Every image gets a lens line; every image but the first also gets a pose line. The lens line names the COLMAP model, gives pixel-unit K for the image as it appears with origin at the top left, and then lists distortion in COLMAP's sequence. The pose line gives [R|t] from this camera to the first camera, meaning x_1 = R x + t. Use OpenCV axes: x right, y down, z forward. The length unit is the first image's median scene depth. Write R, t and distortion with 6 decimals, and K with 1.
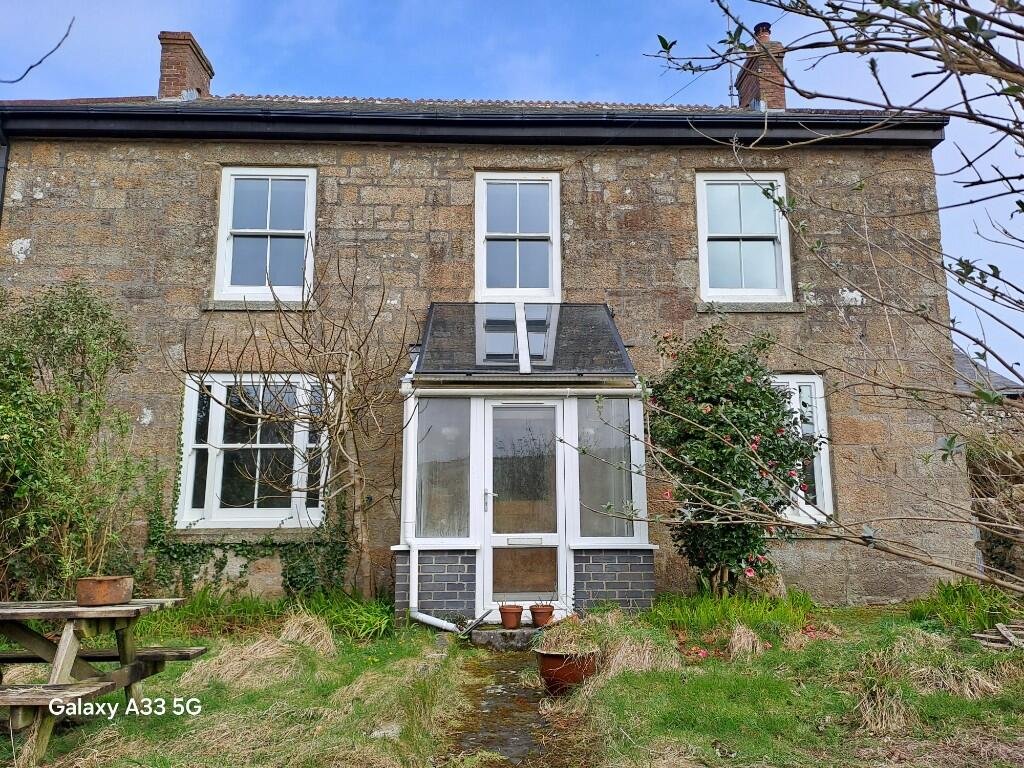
lens RADIAL K [[692.3, 0, 512.0], [0, 692.3, 384.0], [0, 0, 1]] dist [0.109451, -0.119917]
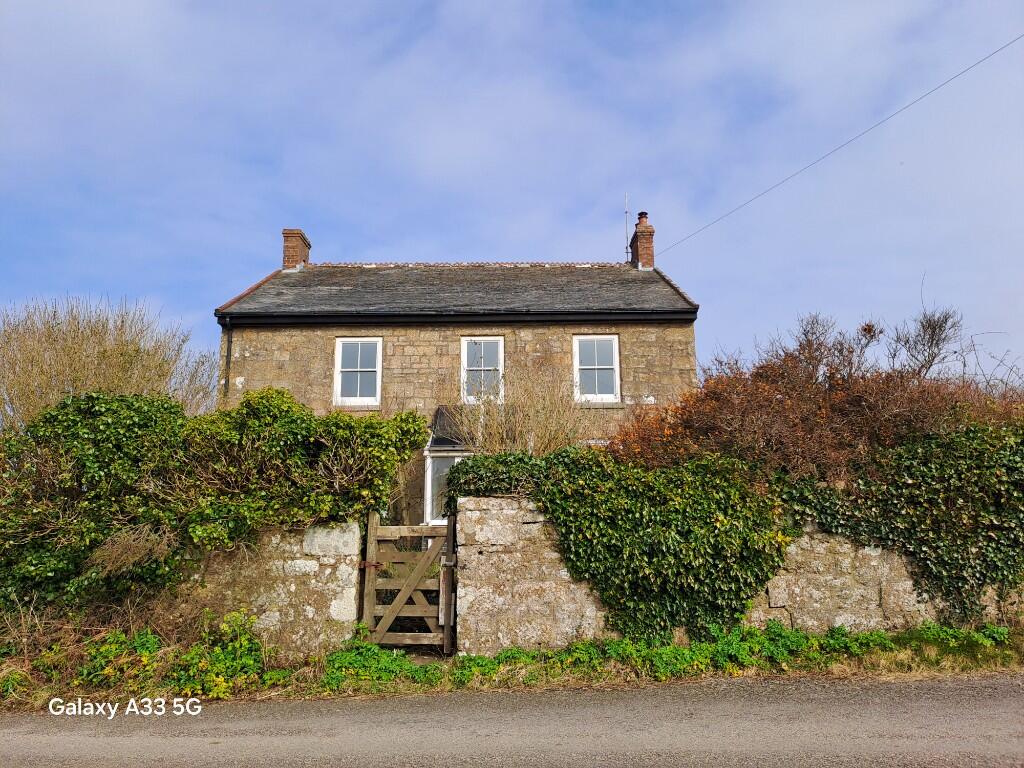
lens RADIAL K [[692.3, 0, 512.0], [0, 692.3, 384.0], [0, 0, 1]] dist [0.109451, -0.119917]
pose [[0.999231, -0.011978, -0.037348, 0.165803], [0.011535, 0.999861, -0.012056, -0.146893], [0.037487, 0.011616, 0.999230, -0.974056]]
